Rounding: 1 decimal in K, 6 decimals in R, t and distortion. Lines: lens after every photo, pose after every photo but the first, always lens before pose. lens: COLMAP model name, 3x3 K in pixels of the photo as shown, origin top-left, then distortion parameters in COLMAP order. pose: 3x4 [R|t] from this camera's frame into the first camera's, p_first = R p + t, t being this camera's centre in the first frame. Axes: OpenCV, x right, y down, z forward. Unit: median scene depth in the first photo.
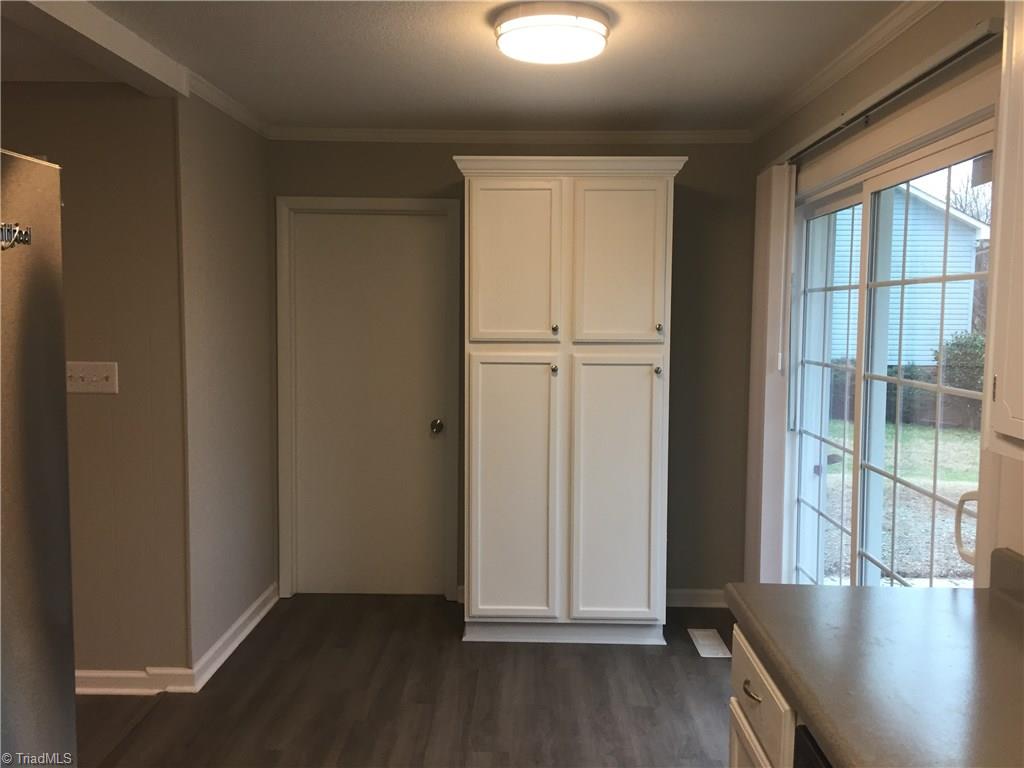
lens RADIAL K [[905.4, 0, 525.6], [0, 905.4, 390.8], [0, 0, 1]] dist [0.155846, -0.174910]
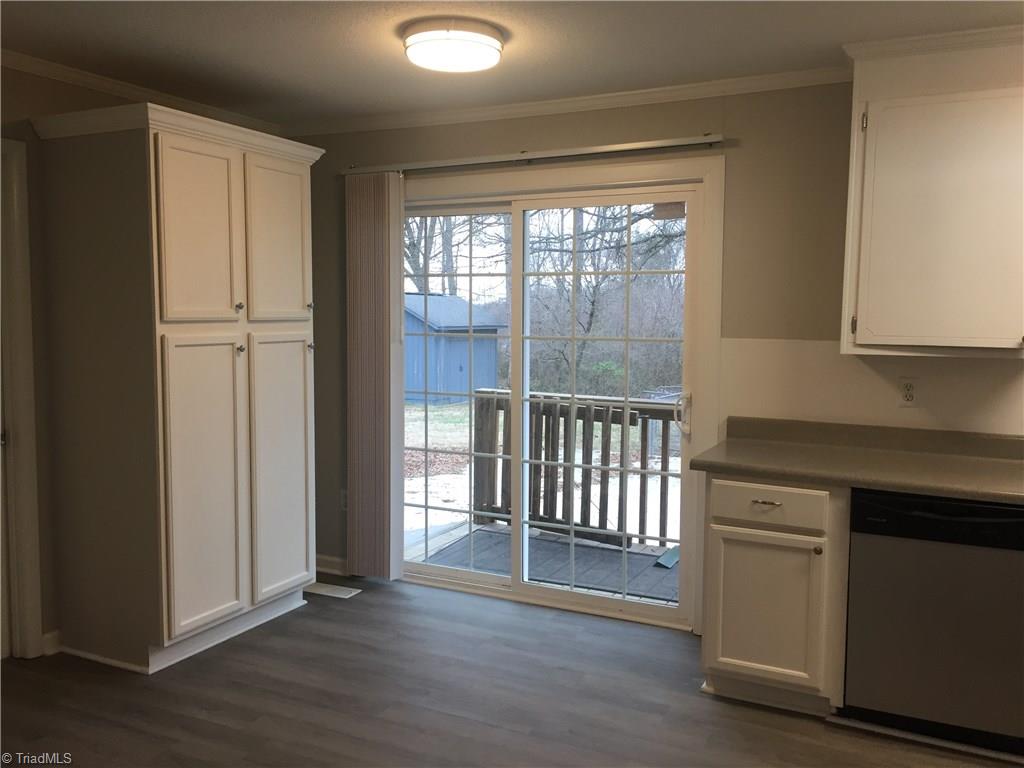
lens RADIAL K [[876.1, 0, 512.0], [0, 876.1, 384.0], [0, 0, 1]] dist [0.077867, 0.000499]
pose [[0.431988, -0.082720, 0.898078, -0.679234], [0.076896, 0.995537, 0.054709, -0.015865], [-0.898595, 0.045425, 0.436421, 0.338182]]
